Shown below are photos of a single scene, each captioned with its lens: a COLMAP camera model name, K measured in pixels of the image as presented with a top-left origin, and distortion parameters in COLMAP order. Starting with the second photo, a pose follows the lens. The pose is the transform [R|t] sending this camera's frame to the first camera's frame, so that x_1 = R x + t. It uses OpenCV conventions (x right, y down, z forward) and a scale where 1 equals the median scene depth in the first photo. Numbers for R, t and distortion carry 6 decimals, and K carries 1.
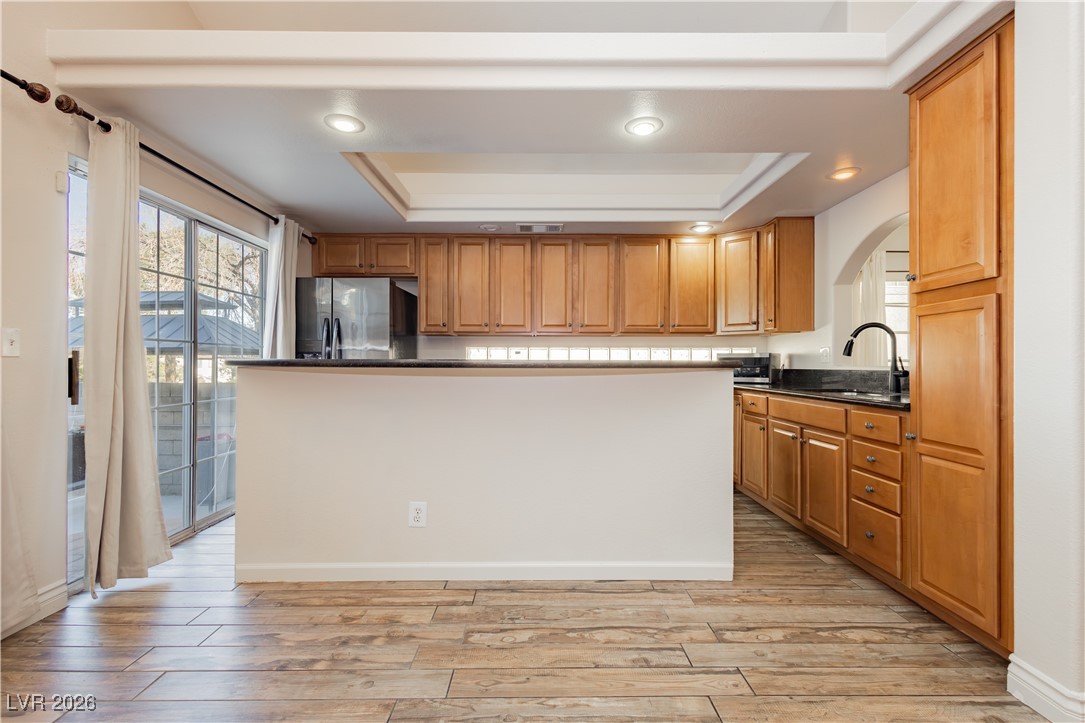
lens RADIAL K [[497.0, 0, 541.5], [0, 497.0, 360.2], [0, 0, 1]] dist [0.009572, -0.004421]
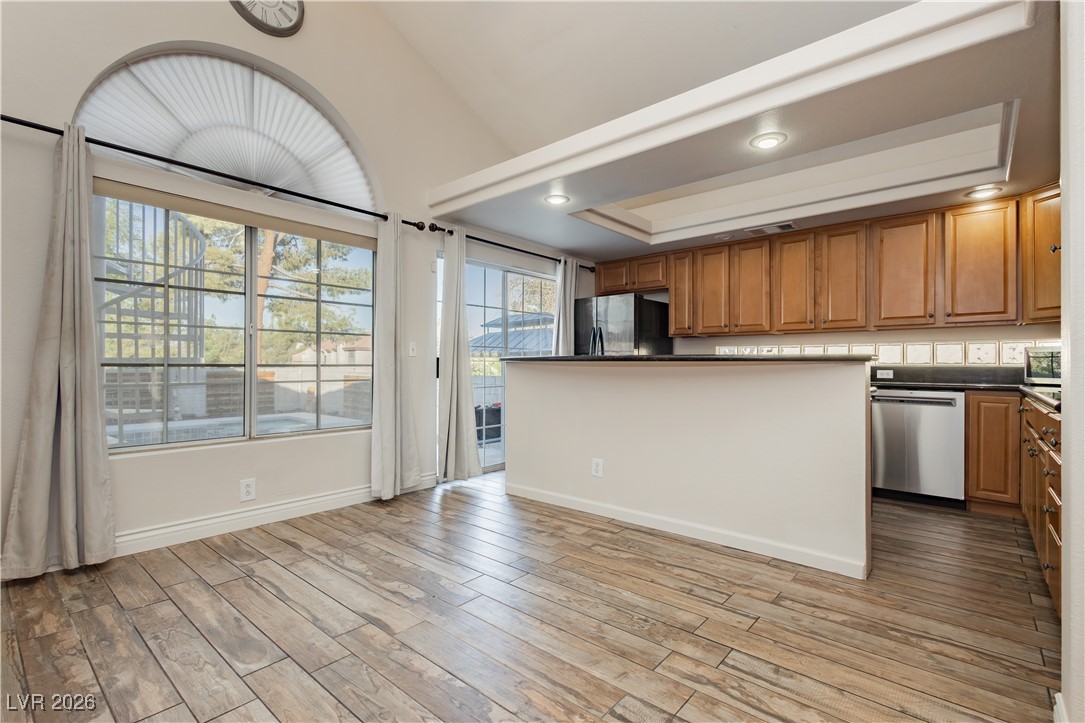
lens RADIAL K [[497.0, 0, 541.5], [0, 497.0, 360.2], [0, 0, 1]] dist [0.009572, -0.004421]
pose [[0.748621, -0.005821, -0.662973, 0.578566], [0.002758, 0.999980, -0.005666, 0.017176], [0.662993, 0.002414, 0.748622, -0.152437]]
